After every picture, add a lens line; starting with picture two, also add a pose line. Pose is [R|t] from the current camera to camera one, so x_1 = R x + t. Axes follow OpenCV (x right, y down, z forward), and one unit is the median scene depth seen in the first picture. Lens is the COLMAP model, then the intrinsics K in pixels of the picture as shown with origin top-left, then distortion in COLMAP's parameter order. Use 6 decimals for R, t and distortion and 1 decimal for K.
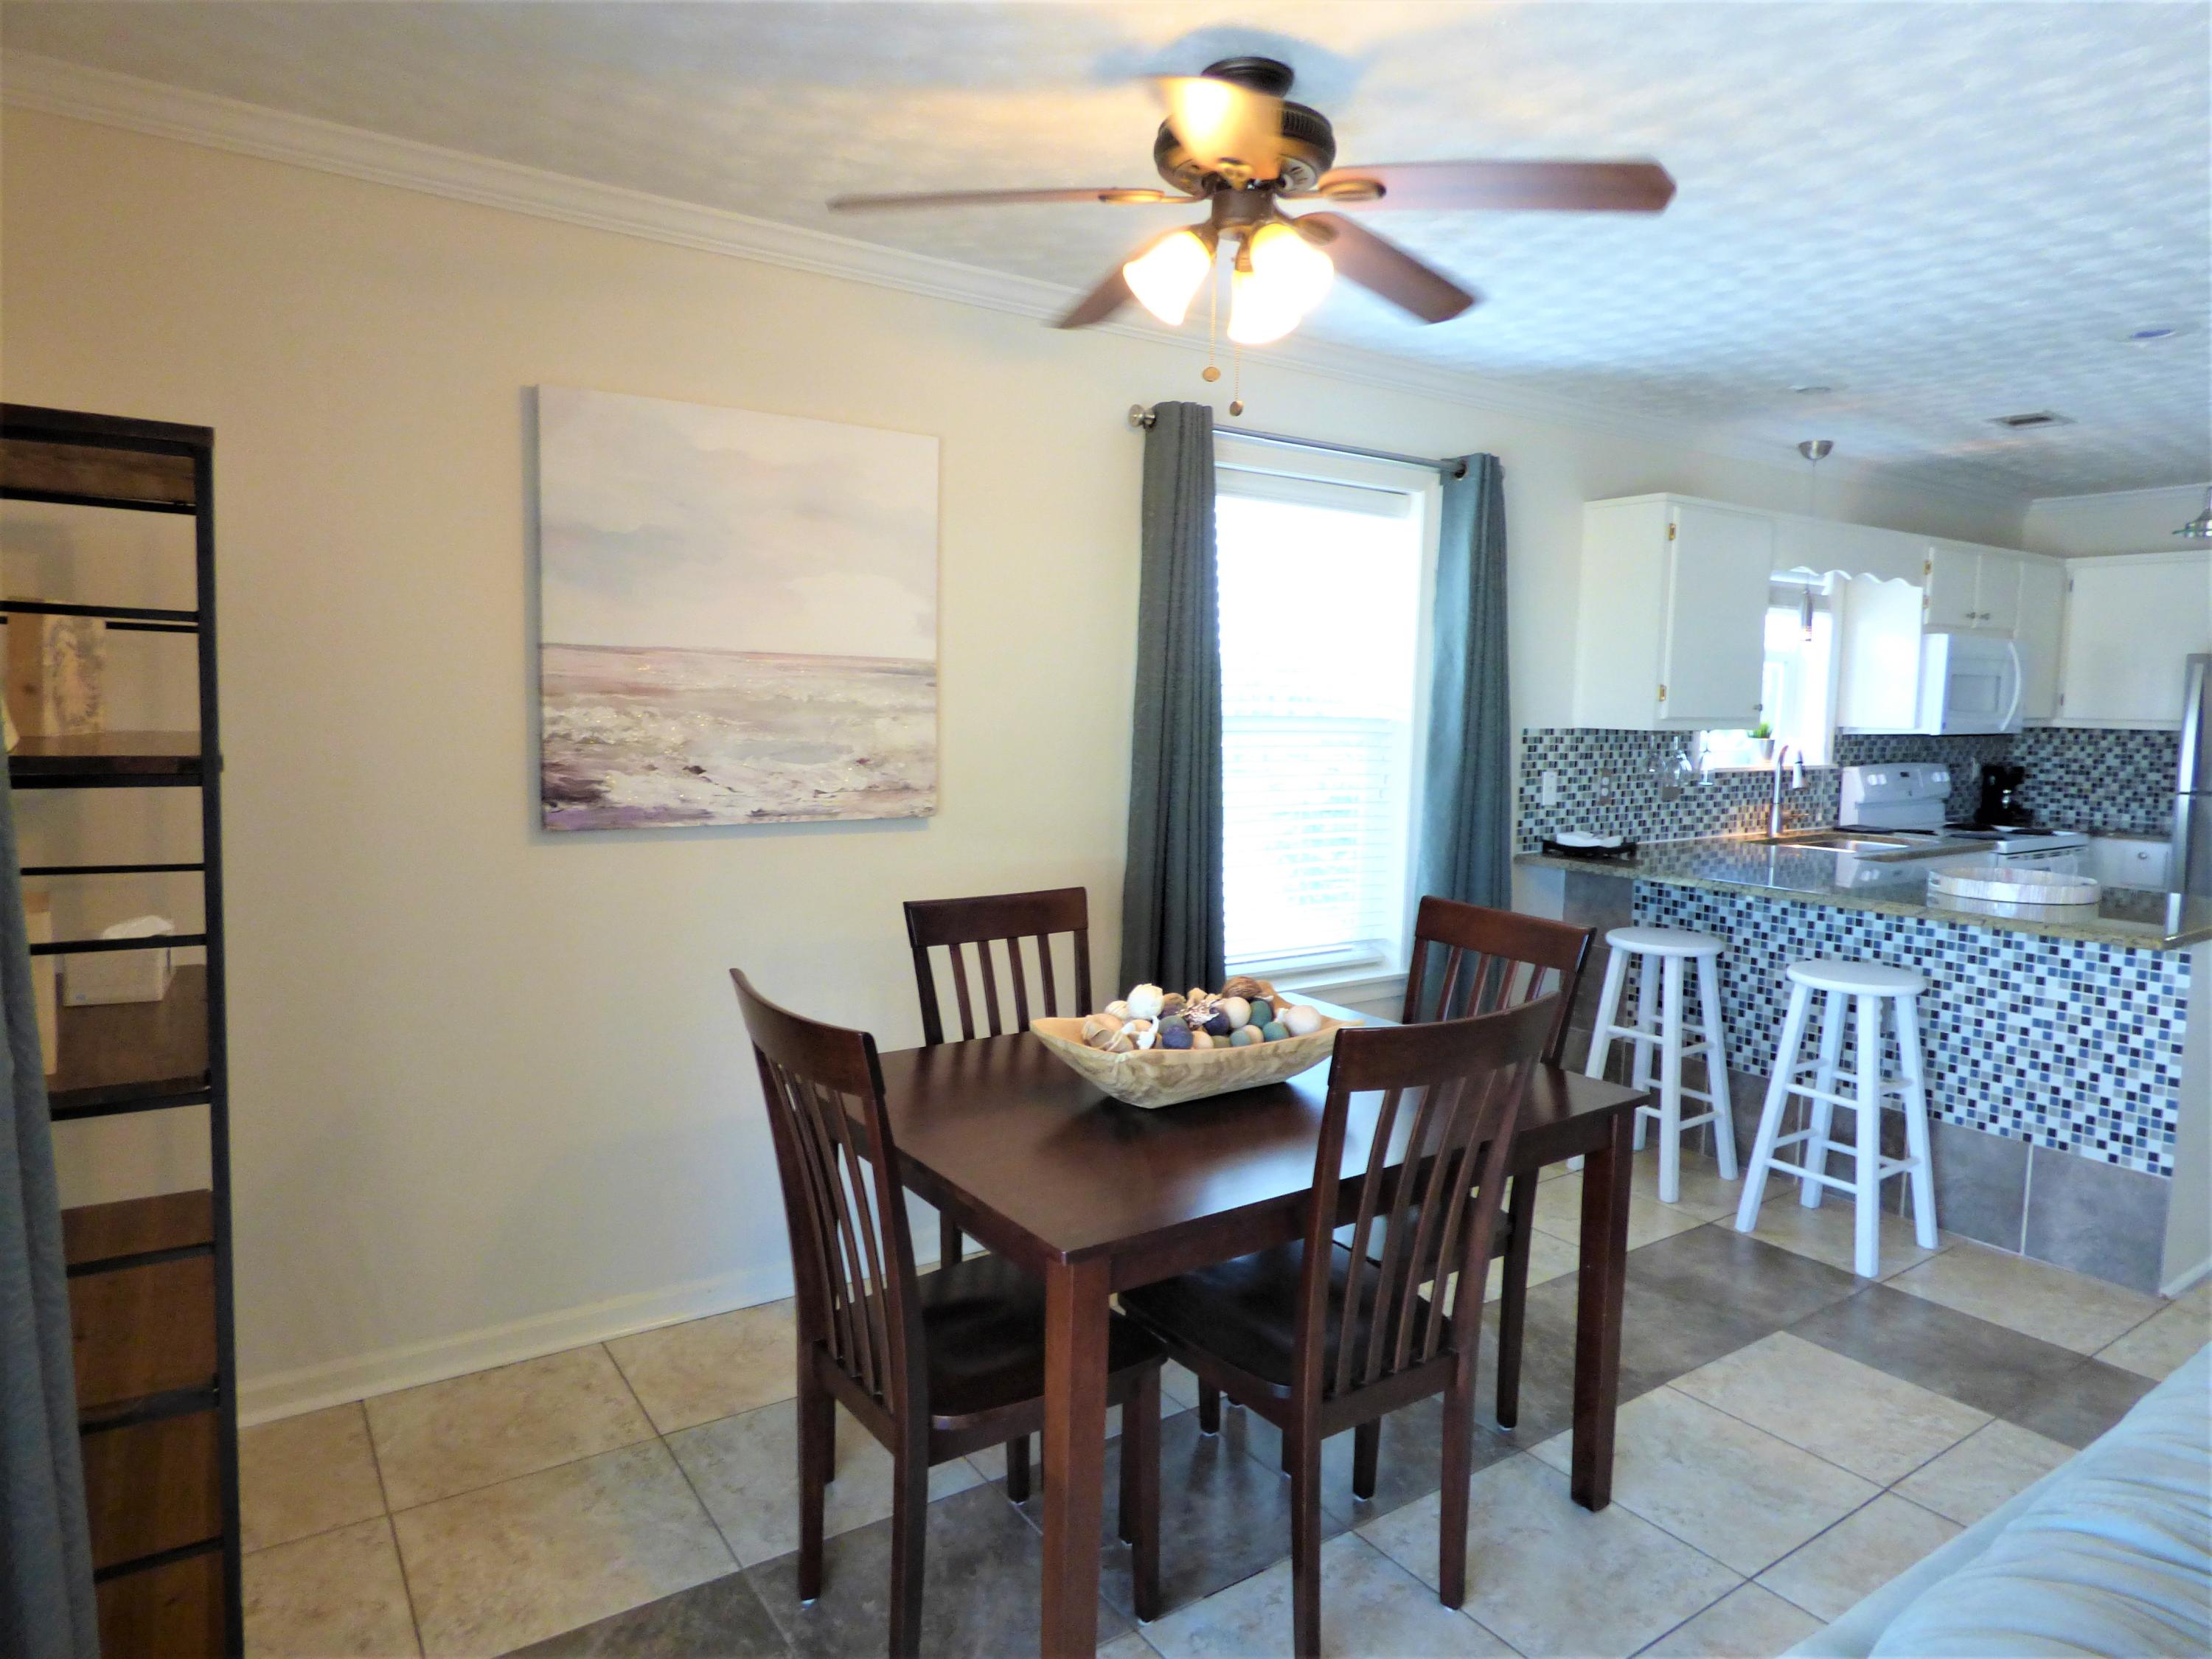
lens RADIAL K [[1336.1, 0, 1098.5], [0, 1336.1, 825.3], [0, 0, 1]] dist [-0.023189, 0.003220]
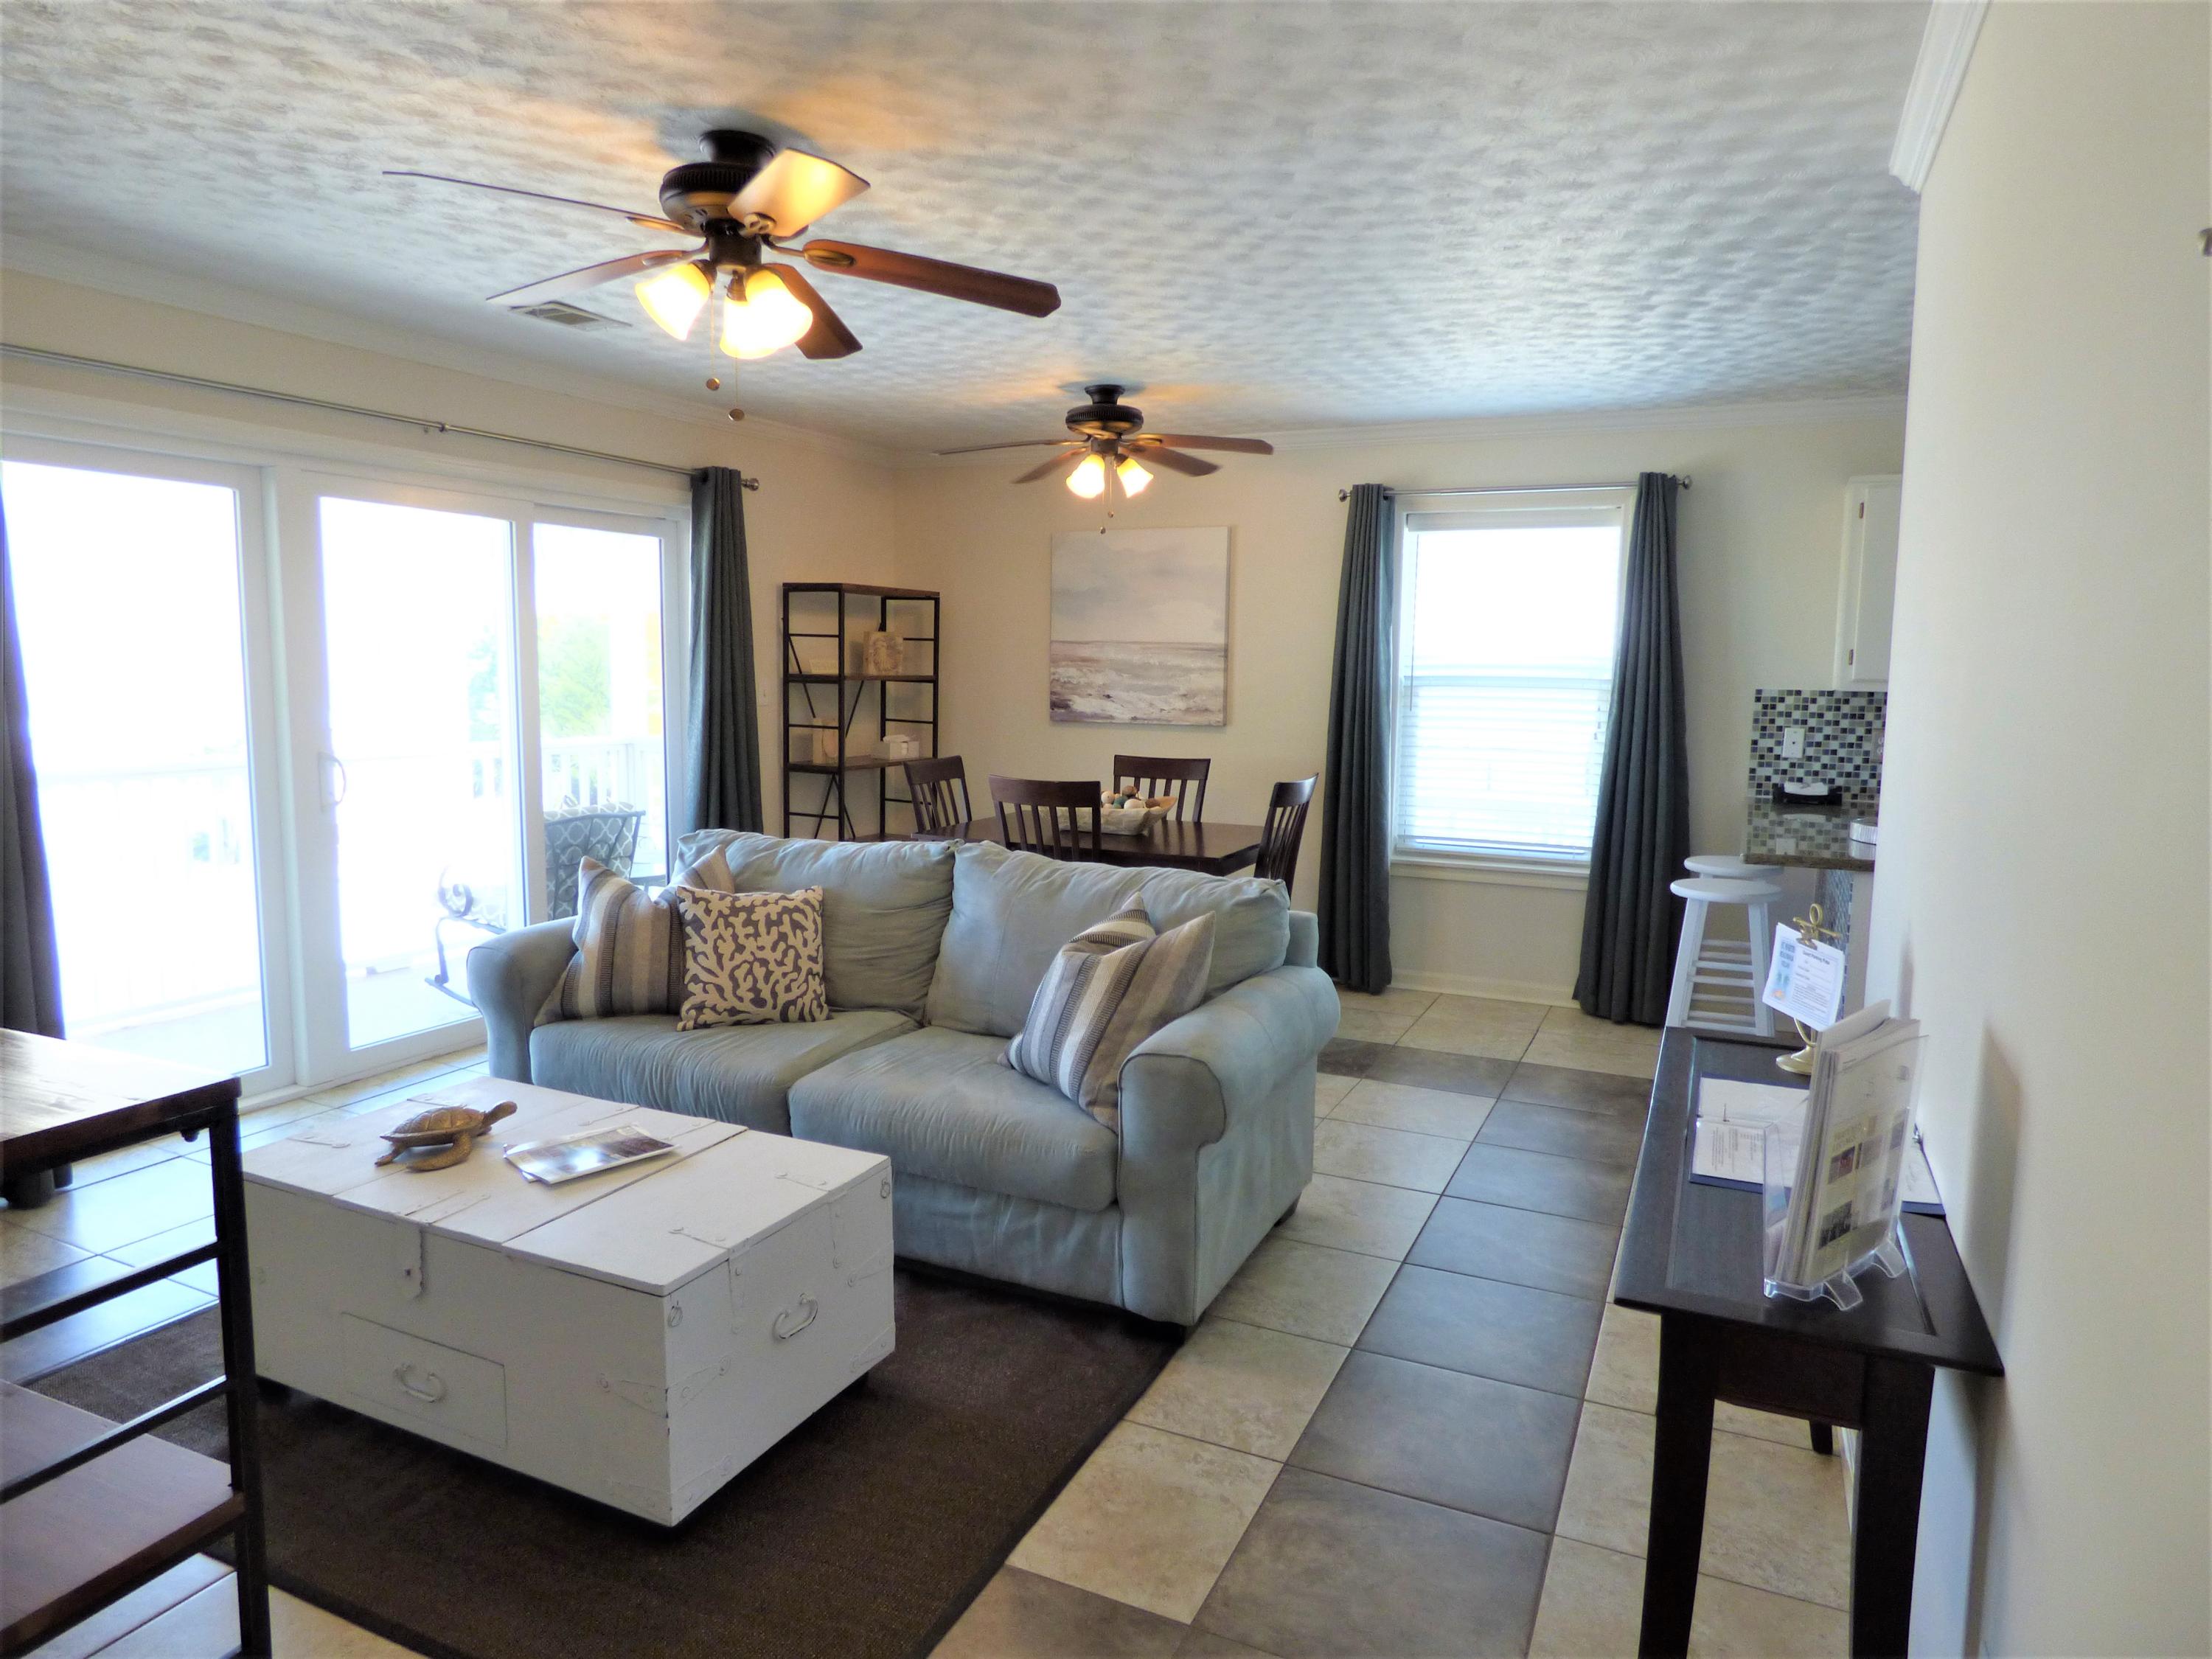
lens RADIAL K [[1345.0, 0, 1106.0], [0, 1345.0, 829.5], [0, 0, 1]] dist [-0.019056, -0.004413]
pose [[0.513037, 0.092127, -0.853408, 1.308932], [-0.088173, 0.994621, 0.054365, 0.045578], [0.853826, 0.047356, 0.518400, -0.111900]]
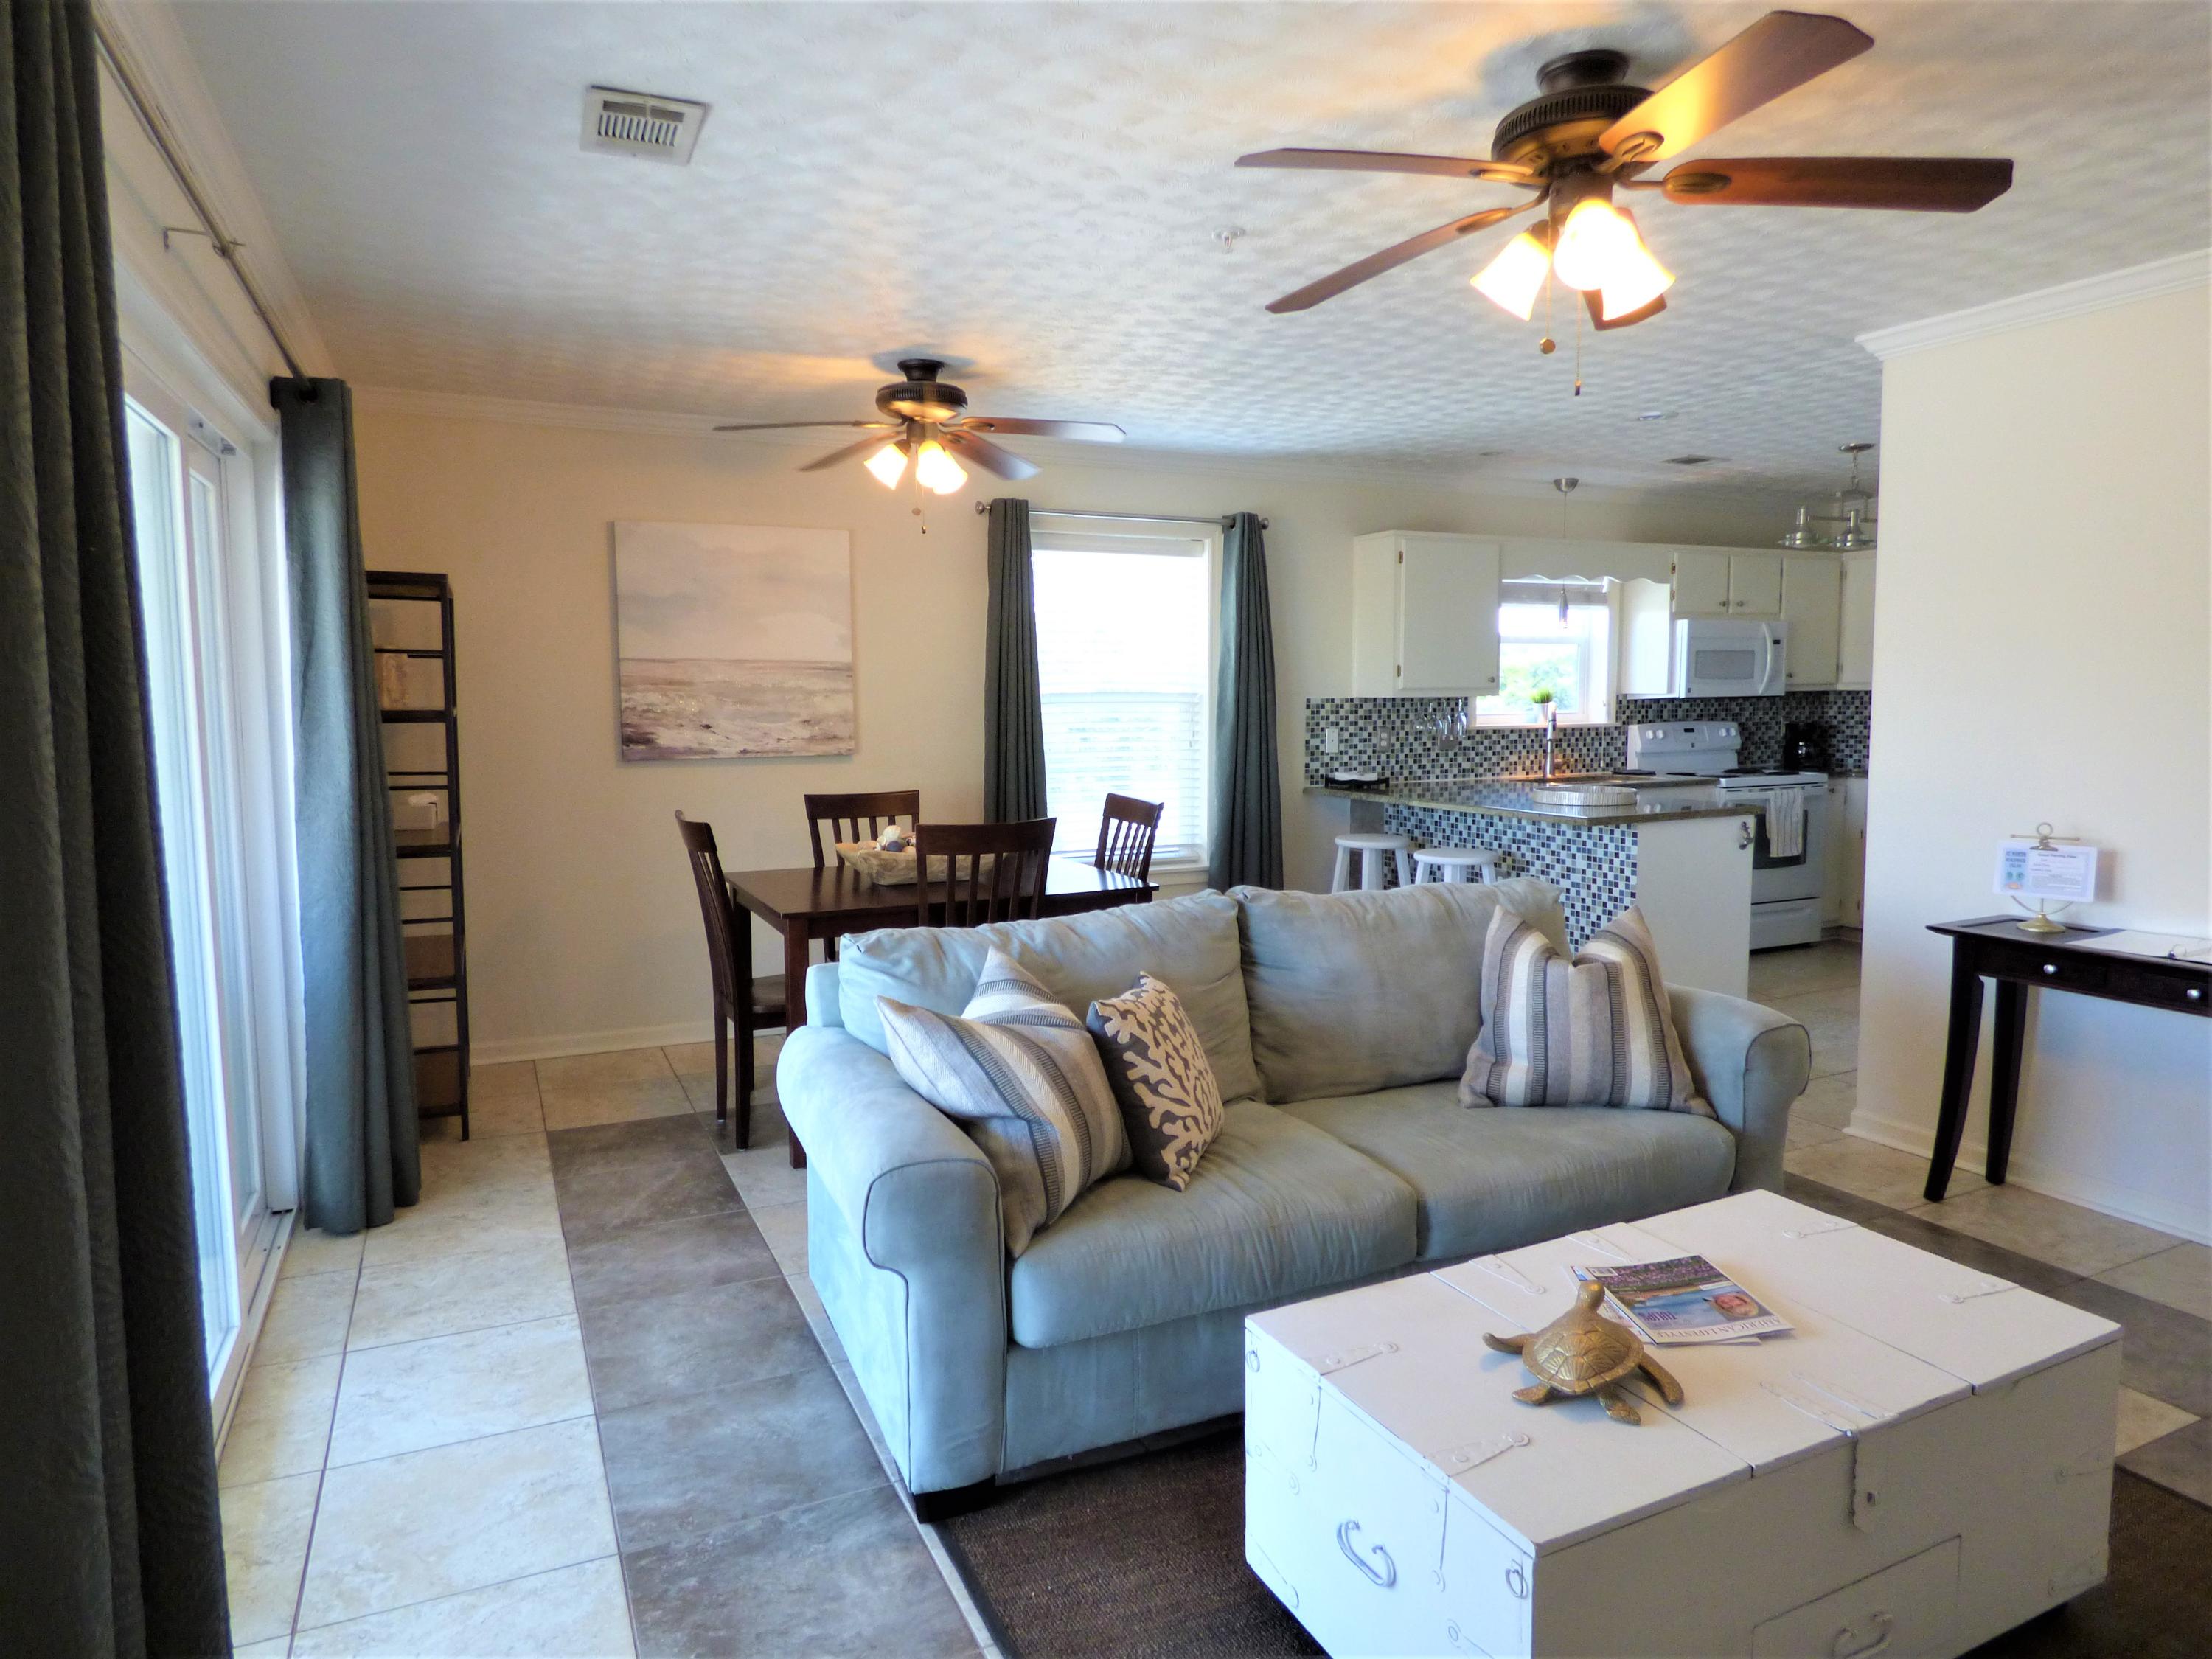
lens RADIAL K [[1336.7, 0, 1100.7], [0, 1336.7, 849.9], [0, 0, 1]] dist [0.021407, -0.098852]
pose [[0.987249, -0.003201, -0.159152, 0.414127], [0.006484, 0.999777, 0.020115, 0.074612], [0.159052, -0.020890, 0.987049, -0.567694]]
